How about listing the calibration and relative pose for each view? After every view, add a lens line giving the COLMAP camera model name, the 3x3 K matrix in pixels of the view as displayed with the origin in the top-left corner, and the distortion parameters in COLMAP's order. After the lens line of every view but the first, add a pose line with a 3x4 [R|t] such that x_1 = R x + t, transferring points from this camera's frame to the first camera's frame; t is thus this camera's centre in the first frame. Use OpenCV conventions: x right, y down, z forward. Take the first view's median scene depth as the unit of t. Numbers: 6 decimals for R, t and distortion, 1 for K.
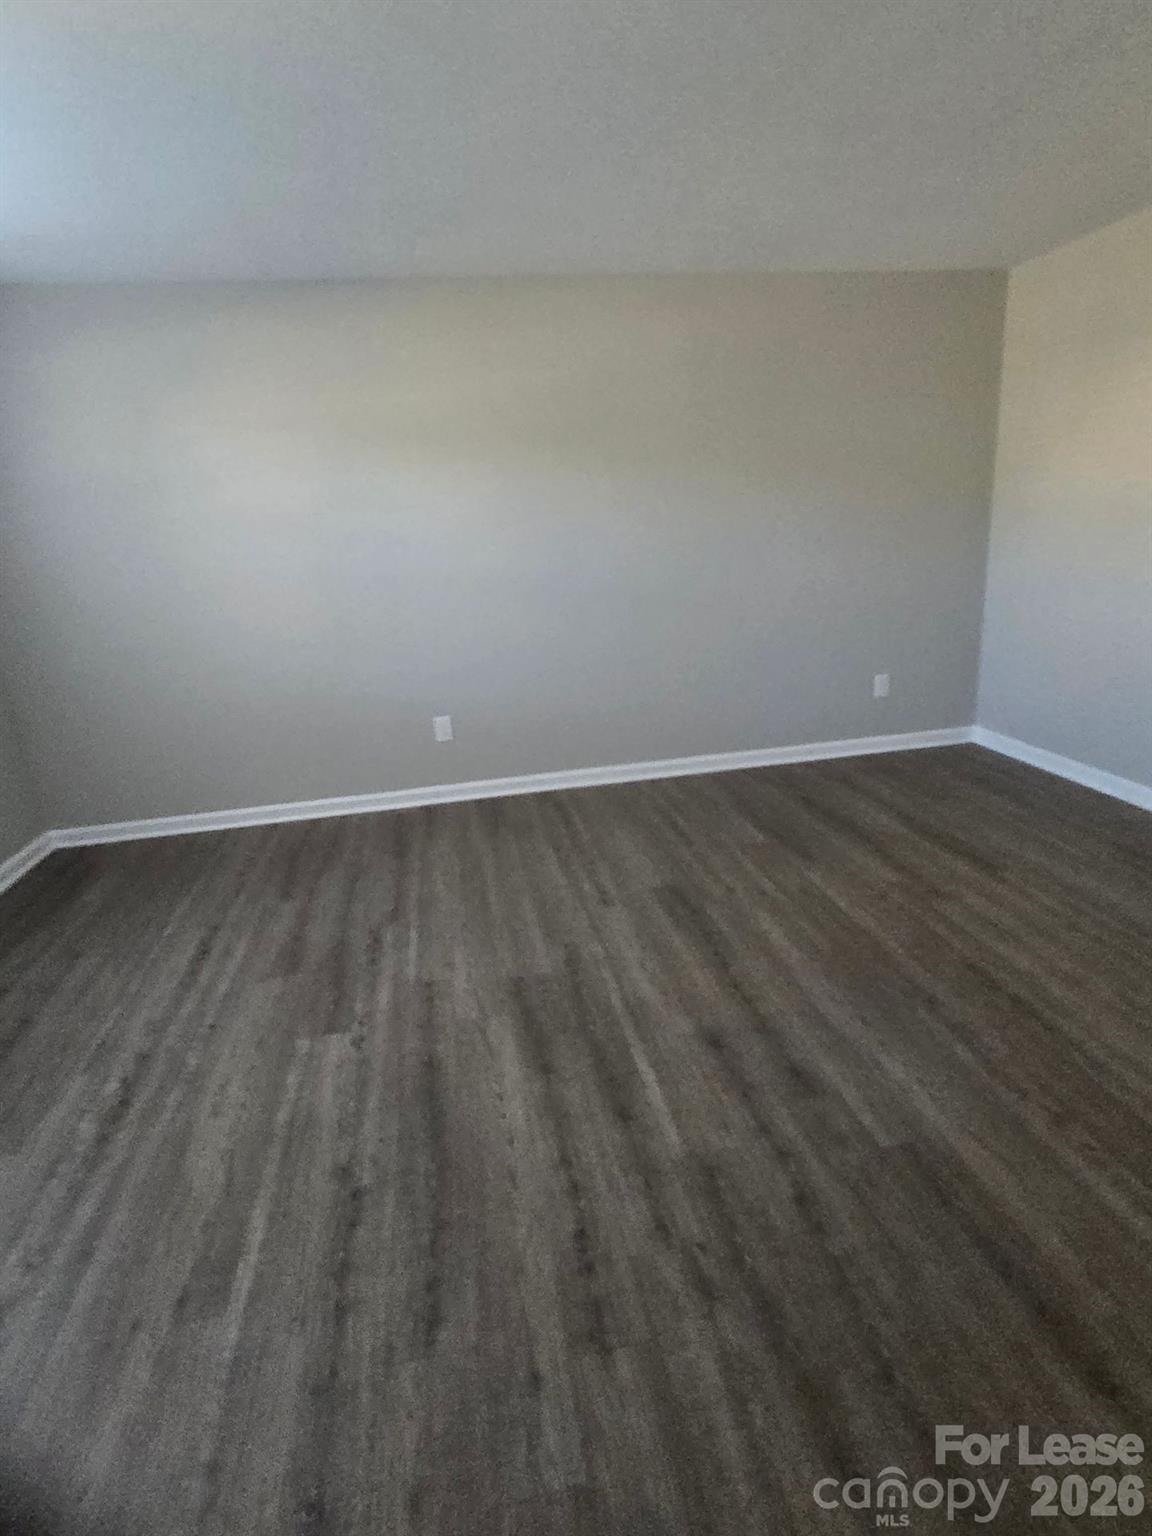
lens RADIAL K [[803.6, 0, 544.3], [0, 803.6, 785.1], [0, 0, 1]] dist [-0.007372, 0.002520]
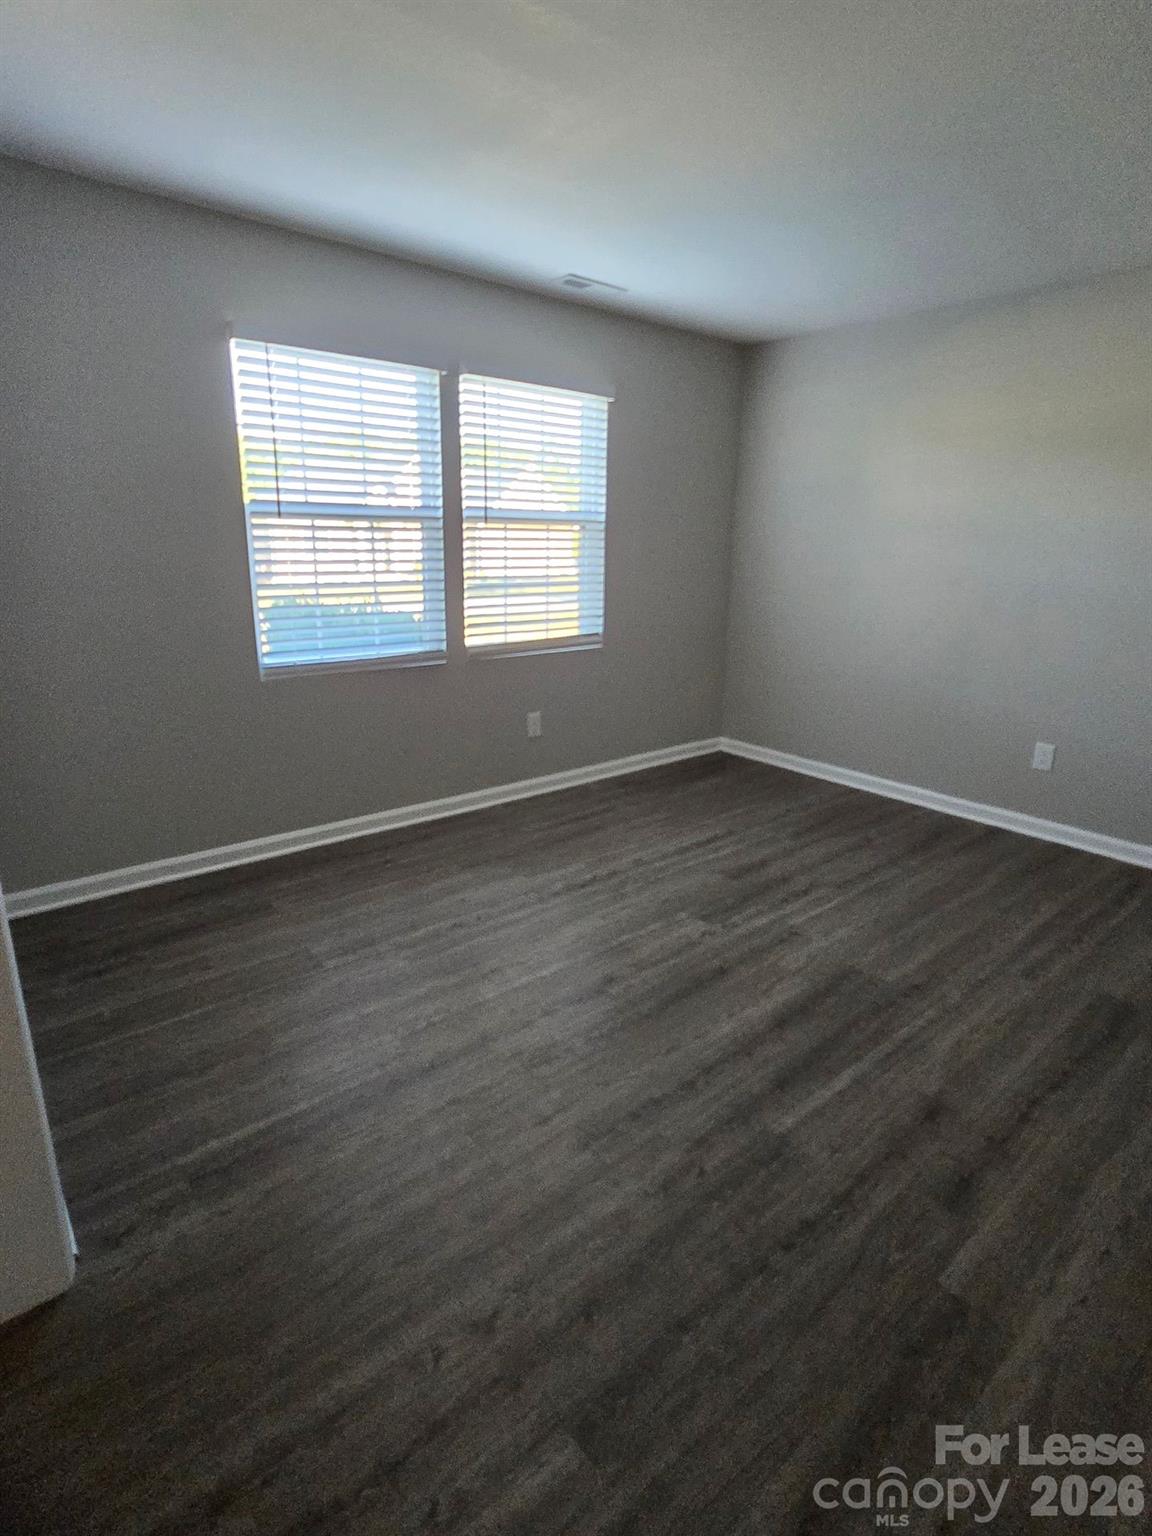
lens RADIAL K [[803.6, 0, 569.9], [0, 803.6, 778.0], [0, 0, 1]] dist [-0.007372, 0.002520]
pose [[0.475085, 0.321326, -0.819172, 0.666180], [-0.316795, 0.930975, 0.181454, -0.073582], [0.820935, 0.173304, 0.544088, 0.095485]]
